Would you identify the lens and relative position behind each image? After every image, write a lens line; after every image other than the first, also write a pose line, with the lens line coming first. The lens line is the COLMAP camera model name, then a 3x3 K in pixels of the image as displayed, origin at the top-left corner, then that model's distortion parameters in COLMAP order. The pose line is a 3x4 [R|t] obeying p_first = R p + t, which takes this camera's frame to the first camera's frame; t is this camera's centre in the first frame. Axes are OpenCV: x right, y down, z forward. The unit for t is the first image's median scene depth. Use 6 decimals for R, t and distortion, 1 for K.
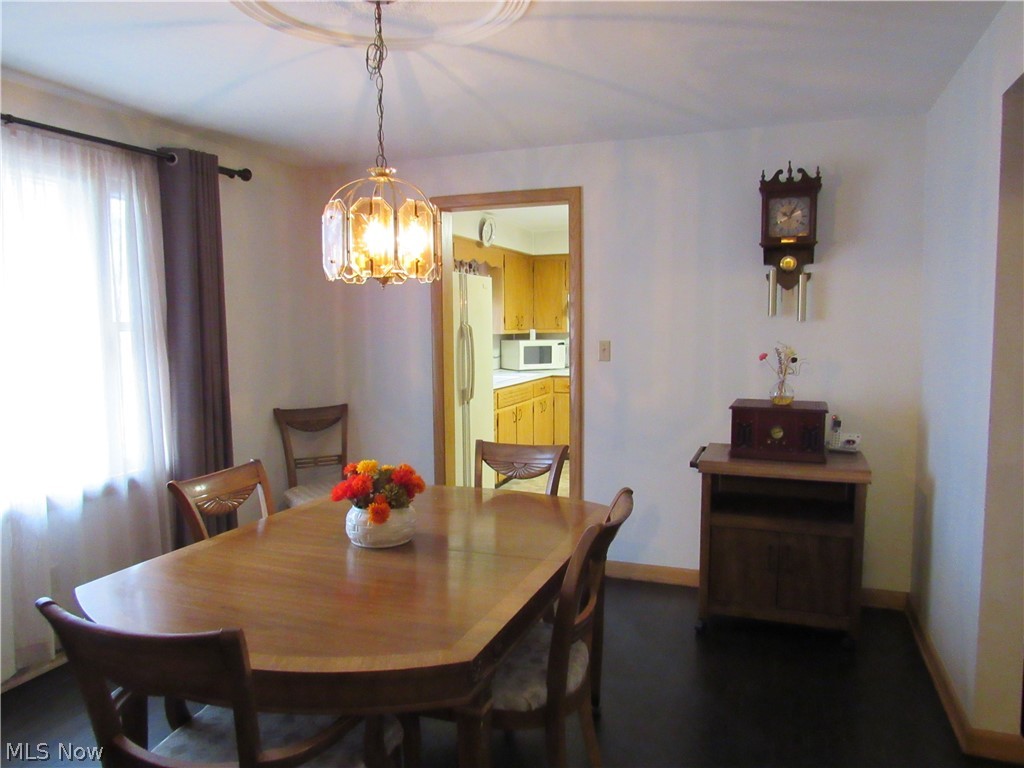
lens RADIAL K [[731.3, 0, 512.0], [0, 731.3, 384.0], [0, 0, 1]] dist [-0.007677, -0.003946]
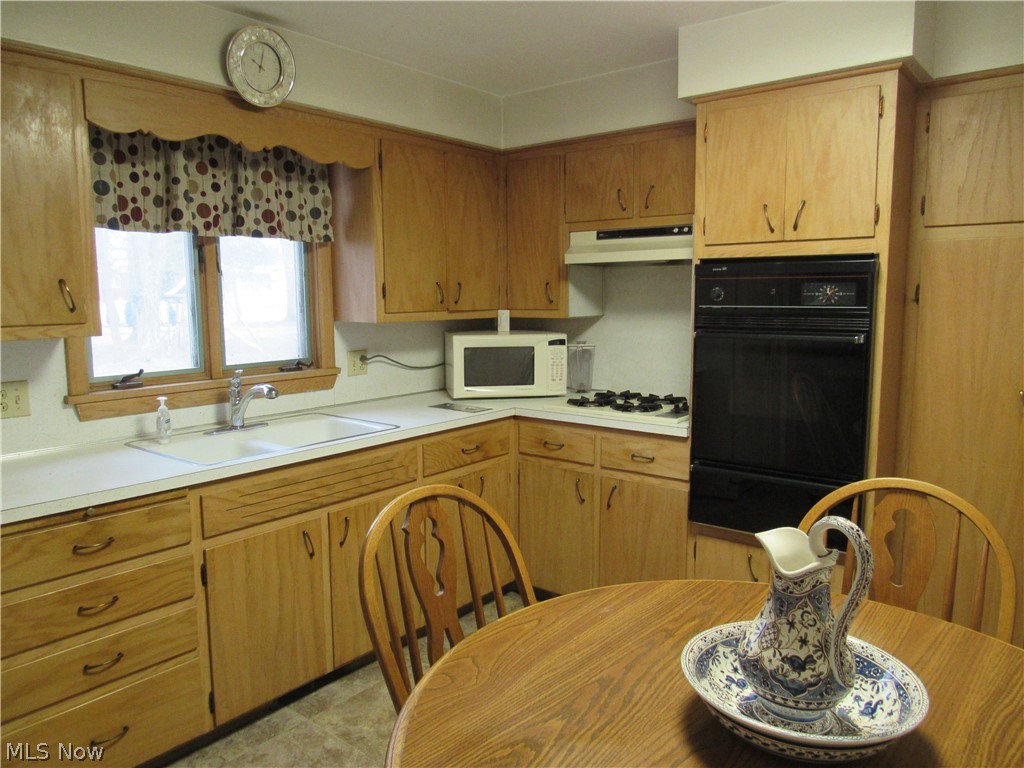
lens RADIAL K [[731.3, 0, 512.0], [0, 731.3, 384.0], [0, 0, 1]] dist [-0.007677, -0.003946]
pose [[0.945870, 0.038129, -0.322297, 0.189930], [-0.023692, 0.998537, 0.048600, -0.050689], [0.323679, -0.038334, 0.945390, 0.559568]]
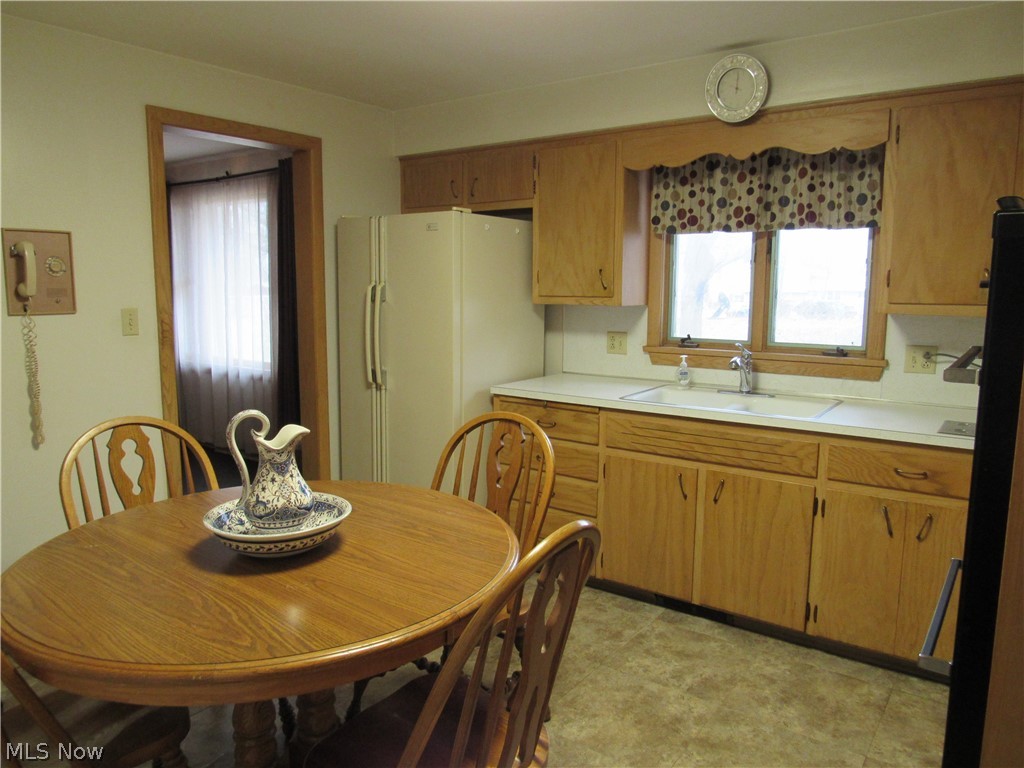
lens RADIAL K [[731.3, 0, 512.0], [0, 731.3, 384.0], [0, 0, 1]] dist [-0.007677, -0.003946]
pose [[-0.267027, 0.134352, -0.954278, 0.422635], [-0.086046, 0.982955, 0.162466, -0.074681], [0.959840, 0.125495, -0.250915, 0.874542]]
